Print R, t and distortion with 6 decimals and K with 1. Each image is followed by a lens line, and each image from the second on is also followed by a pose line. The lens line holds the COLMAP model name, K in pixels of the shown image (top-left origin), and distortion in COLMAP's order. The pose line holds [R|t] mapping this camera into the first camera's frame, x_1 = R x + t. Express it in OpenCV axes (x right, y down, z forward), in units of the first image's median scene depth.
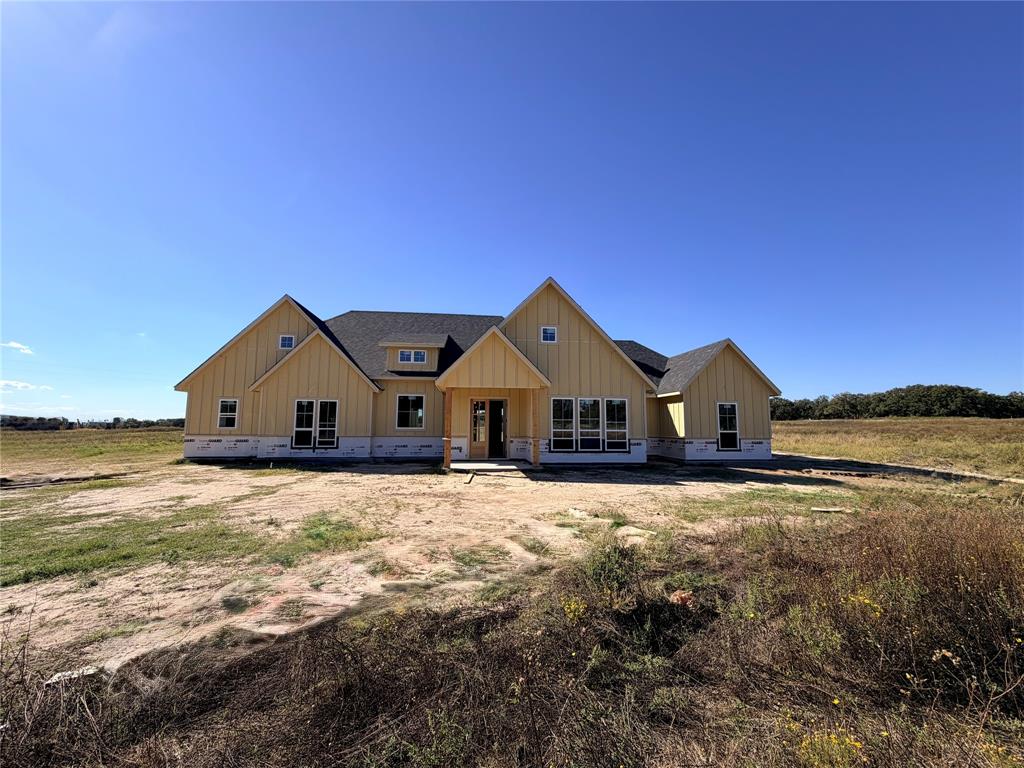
lens RADIAL K [[407.5, 0, 510.3], [0, 407.5, 382.8], [0, 0, 1]] dist [0.000205, -0.000351]
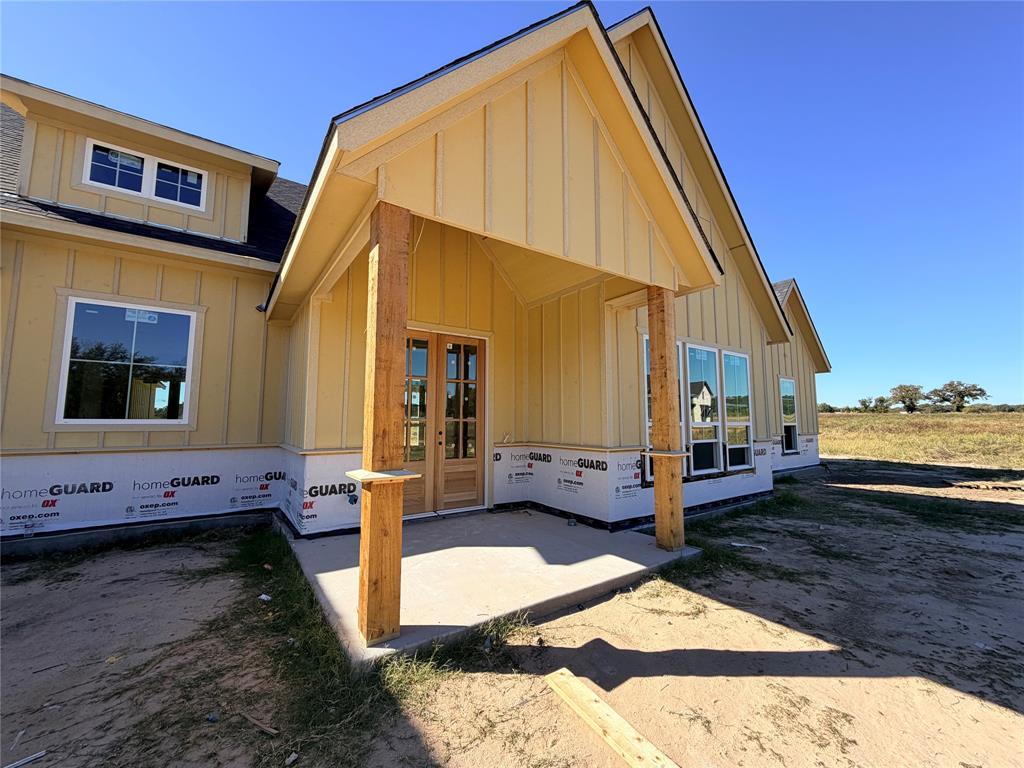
lens RADIAL K [[407.5, 0, 510.3], [0, 407.5, 382.8], [0, 0, 1]] dist [0.000205, -0.000351]
pose [[0.889444, 0.040914, 0.455210, -0.149528], [-0.038024, 0.999156, -0.015507, 0.084896], [-0.455460, -0.003516, 0.890249, 0.679977]]
